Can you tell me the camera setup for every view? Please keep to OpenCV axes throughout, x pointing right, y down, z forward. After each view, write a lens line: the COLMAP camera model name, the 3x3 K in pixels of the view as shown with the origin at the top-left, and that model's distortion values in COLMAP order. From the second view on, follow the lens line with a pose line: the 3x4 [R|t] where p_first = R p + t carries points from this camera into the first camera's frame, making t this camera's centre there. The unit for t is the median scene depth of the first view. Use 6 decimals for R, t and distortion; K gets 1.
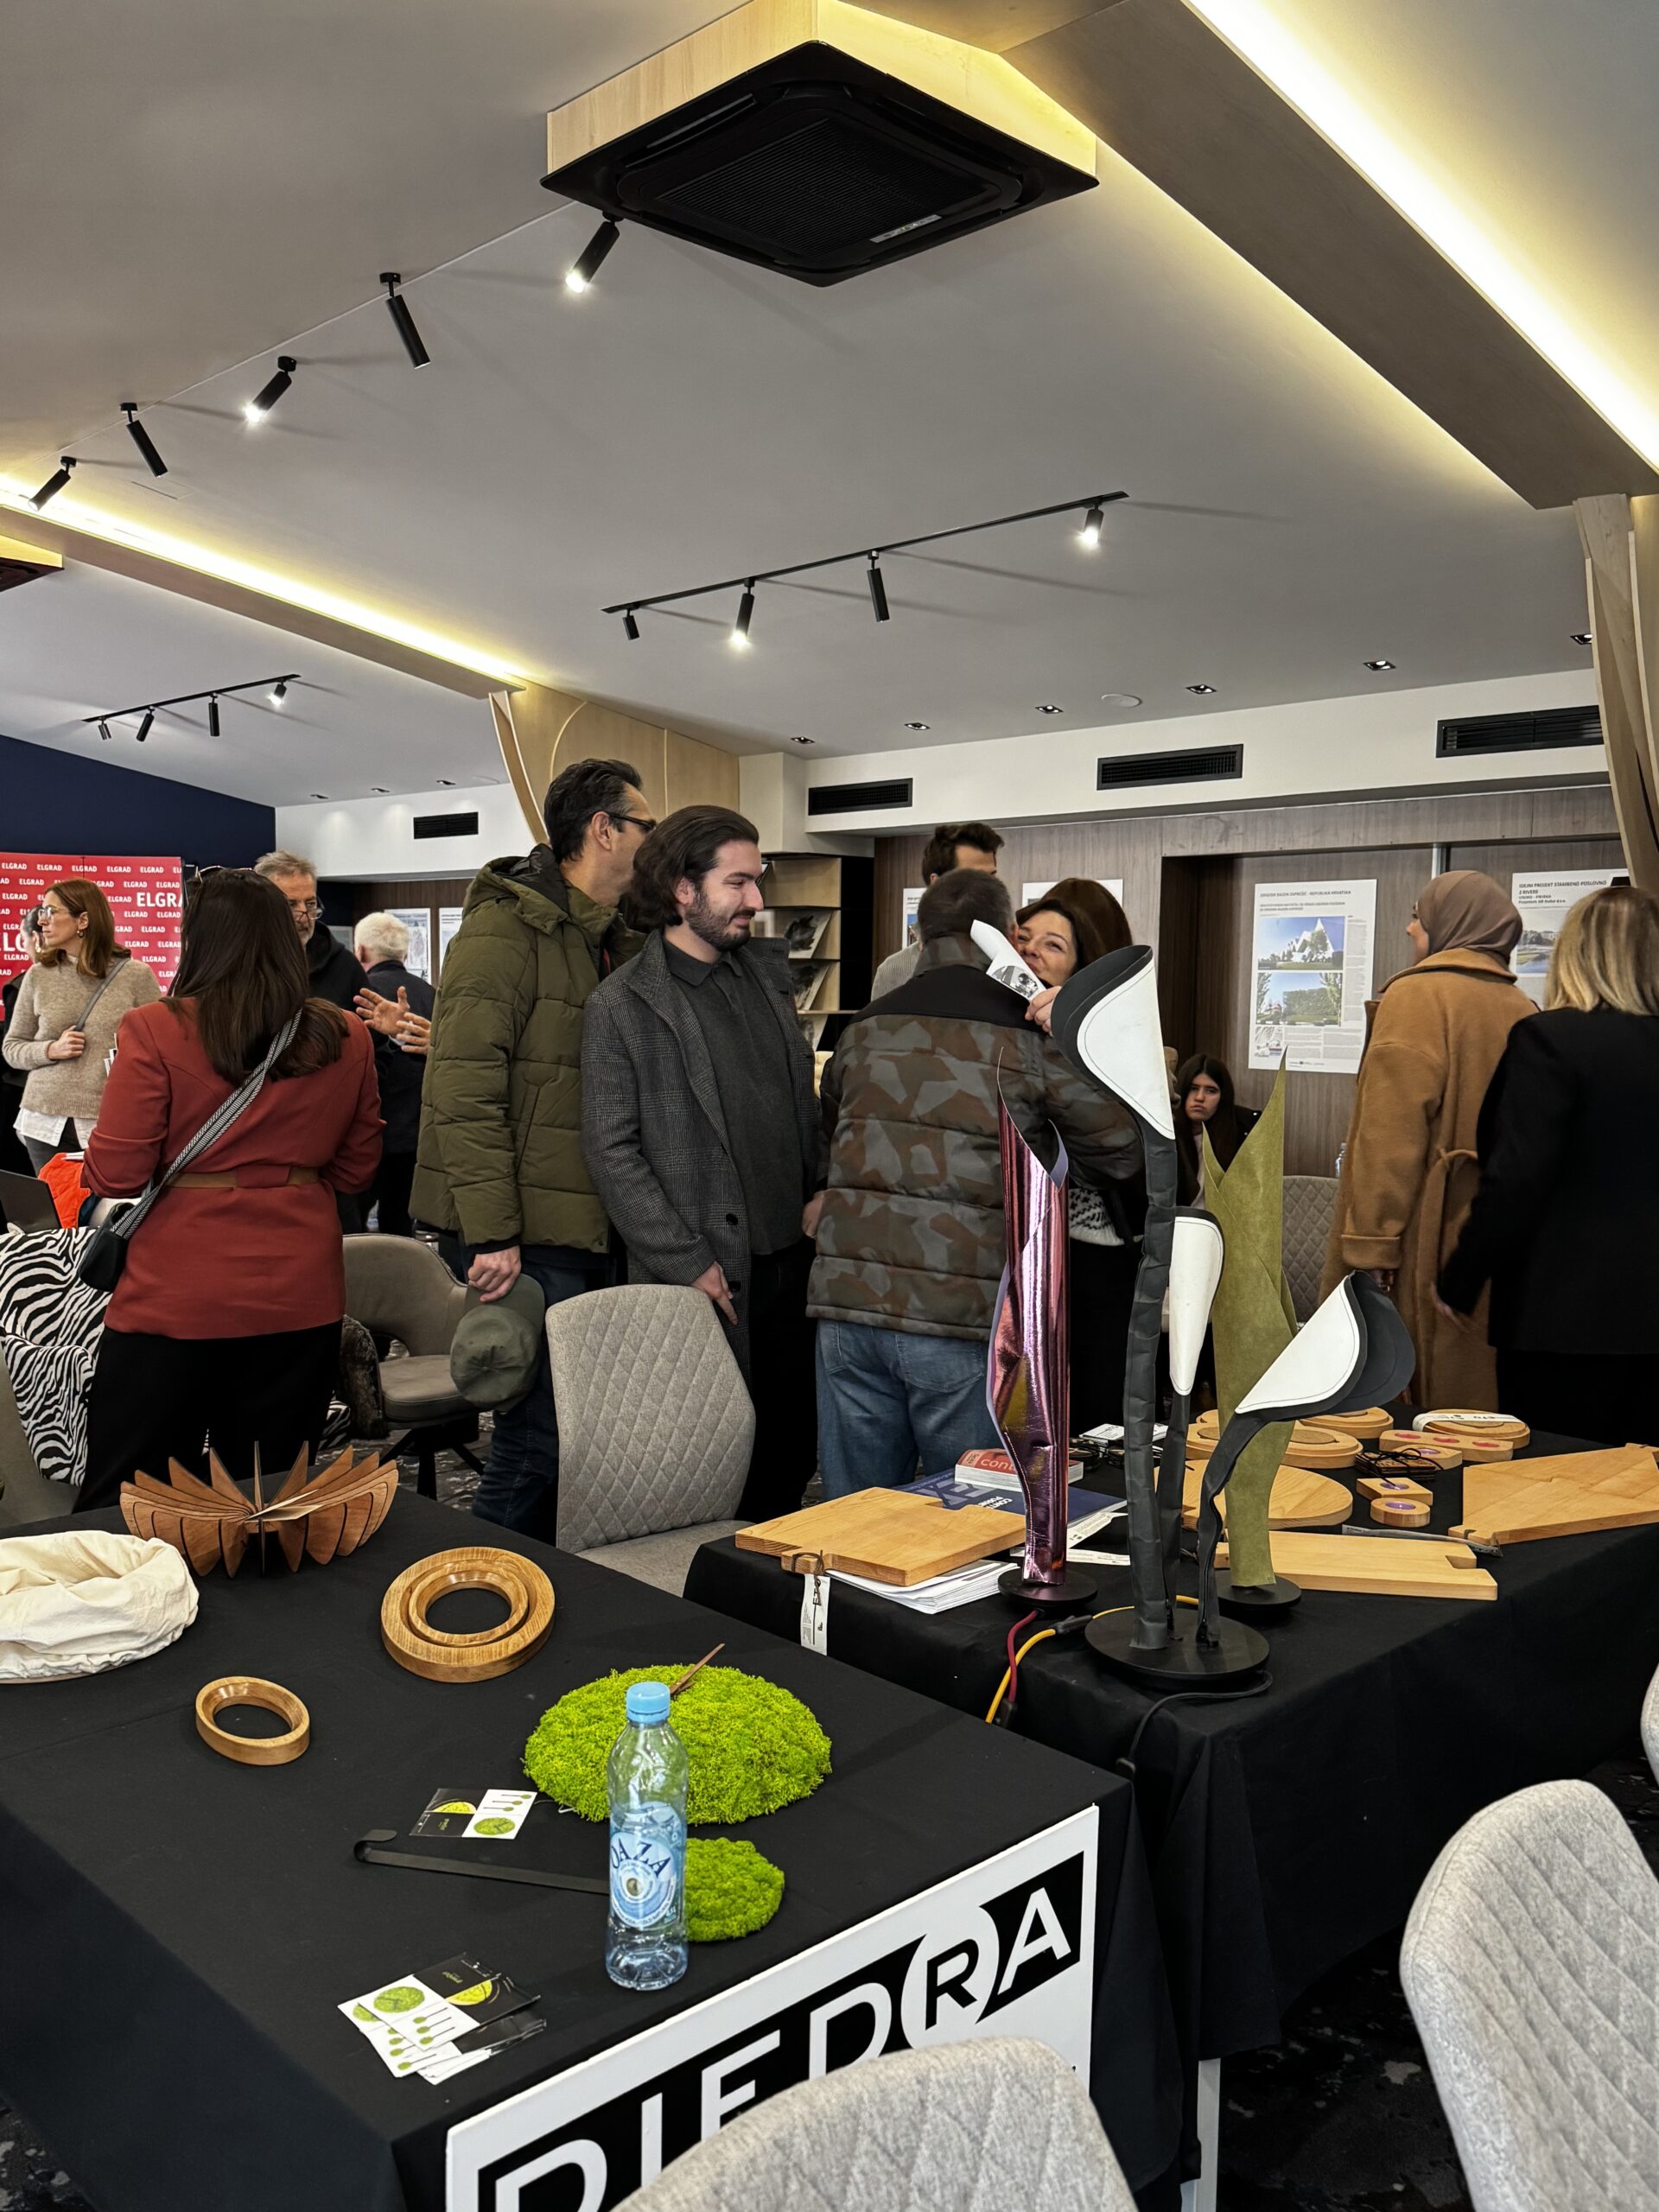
lens RADIAL K [[1810.5, 0, 774.4], [0, 1810.5, 1136.0], [0, 0, 1]] dist [0.046336, -0.035973]
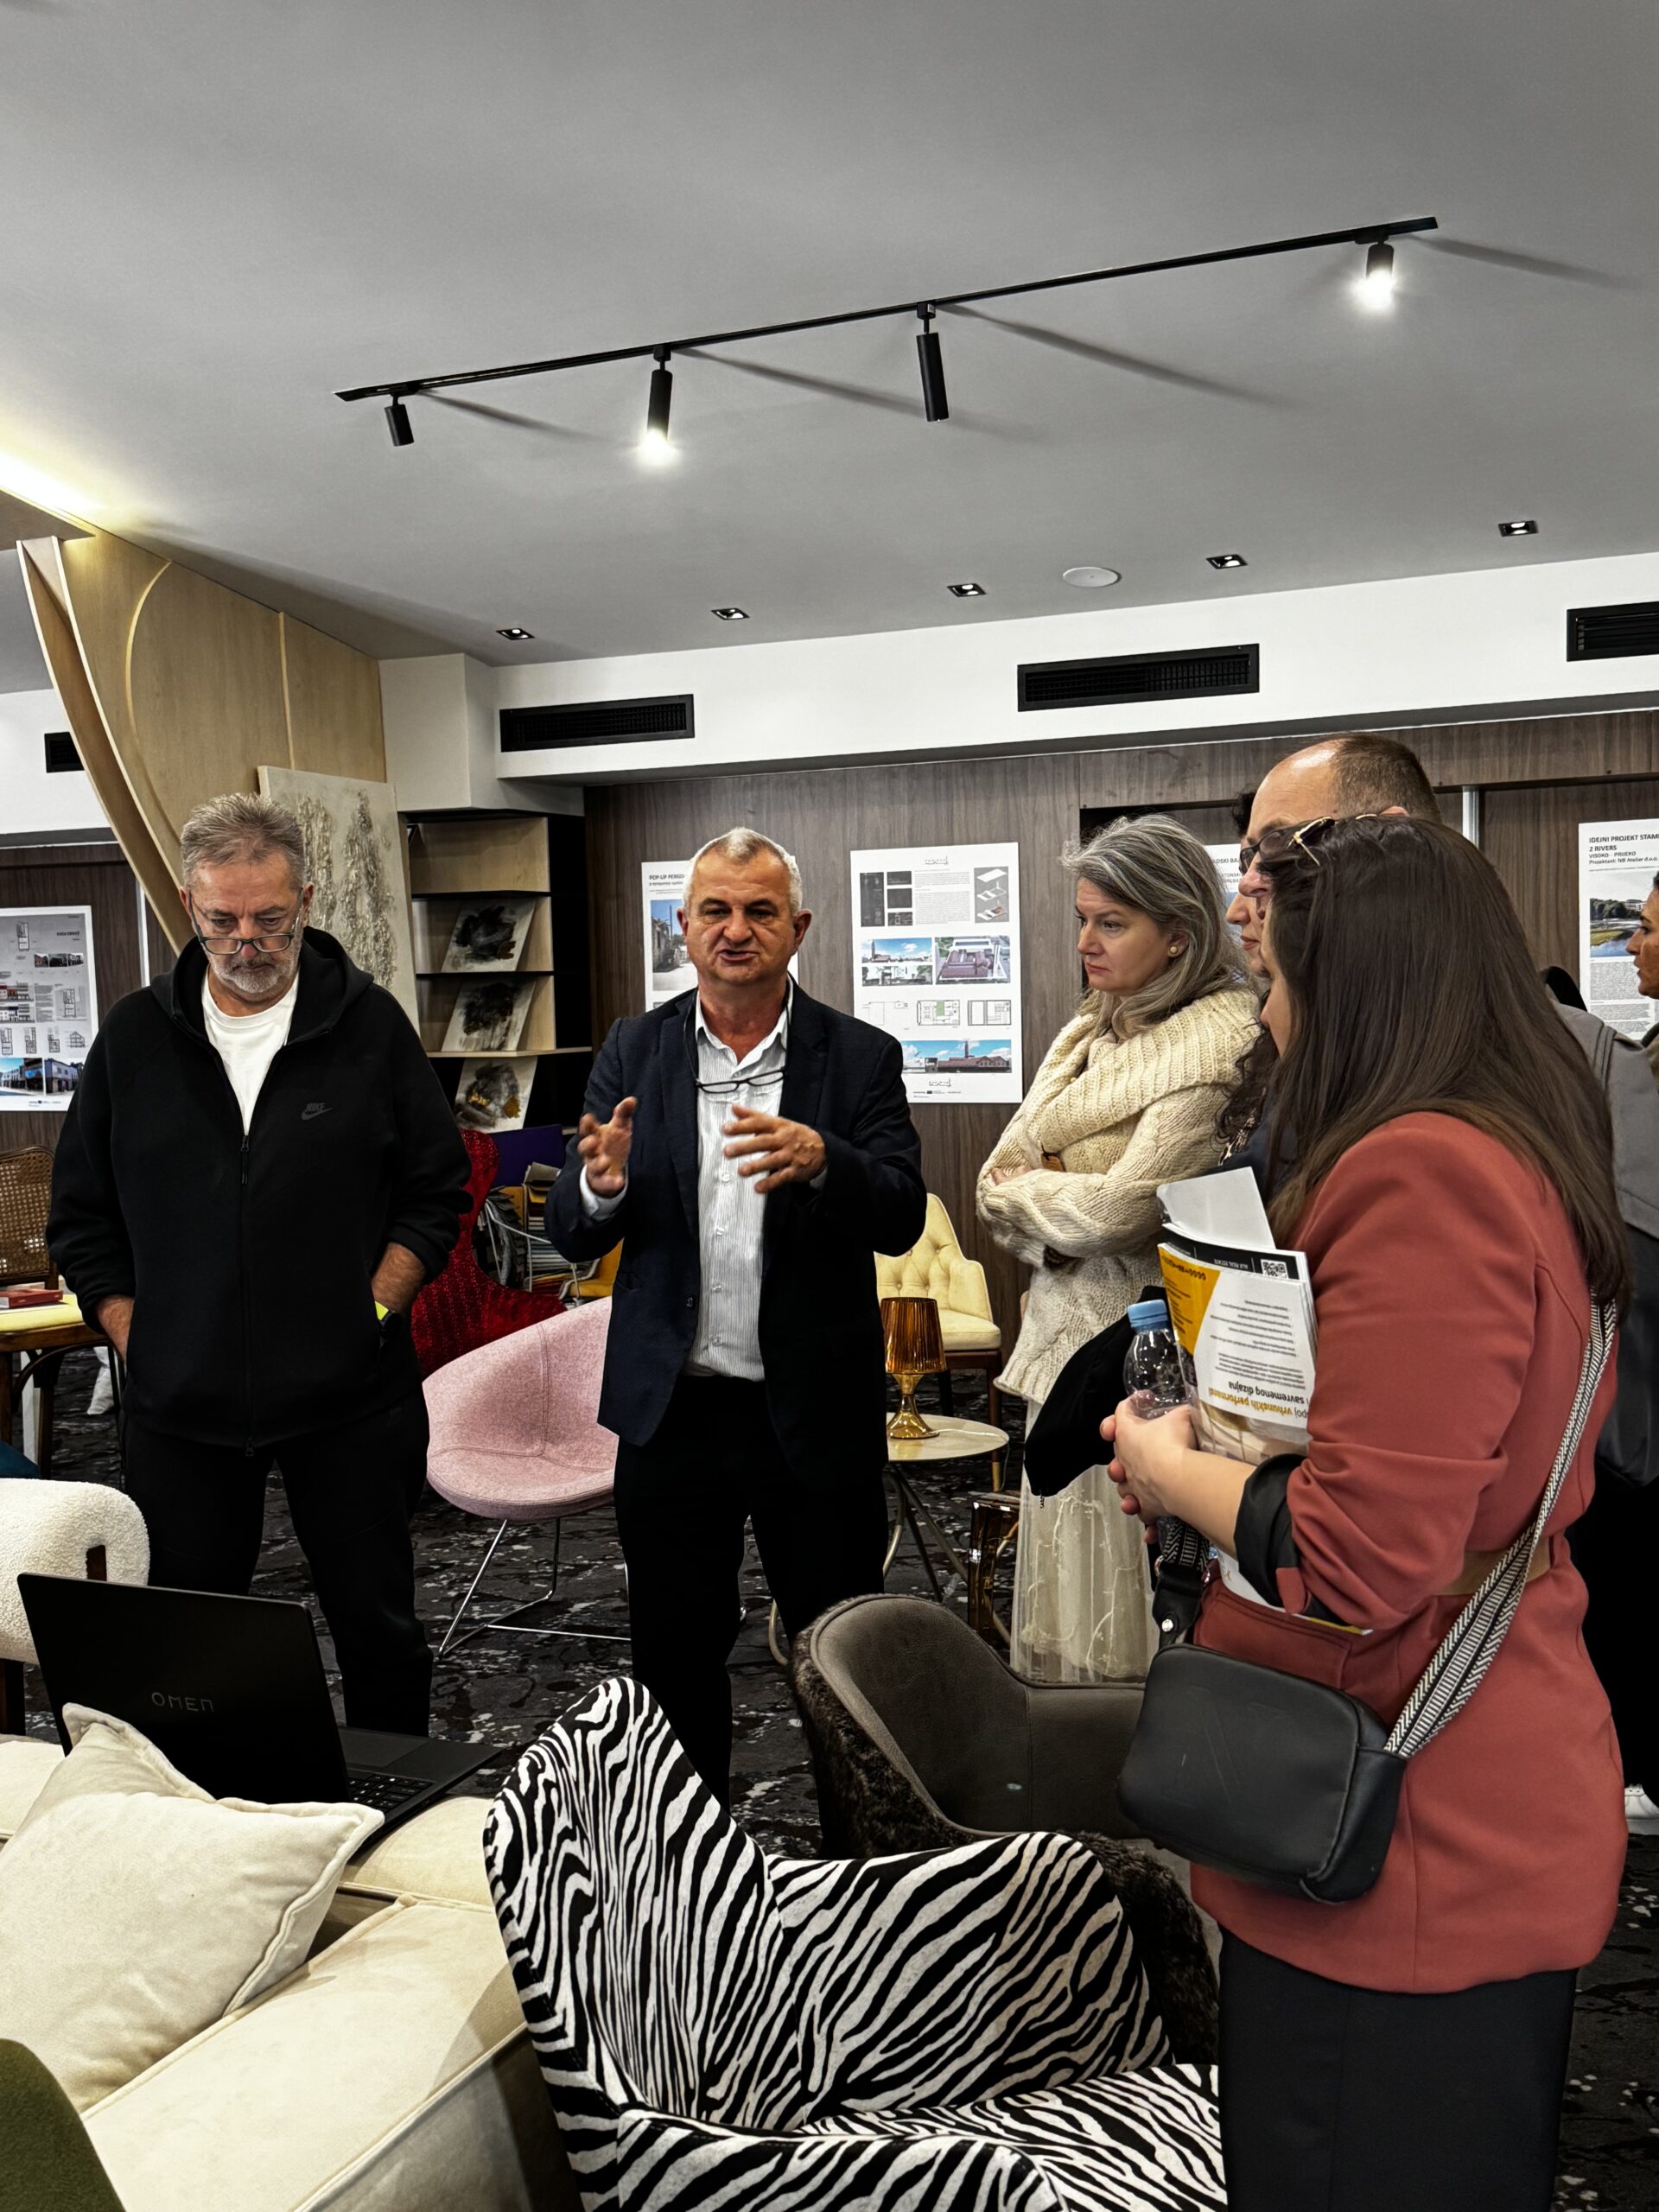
lens RADIAL K [[2360.7, 0, 842.9], [0, 2360.7, 1094.4], [0, 0, 1]] dist [0.053919, 0.000000]
pose [[0.927545, -0.048254, 0.370584, -0.203152], [0.066956, 0.997041, -0.037762, -0.015402], [-0.367665, 0.059839, 0.928031, 0.188867]]
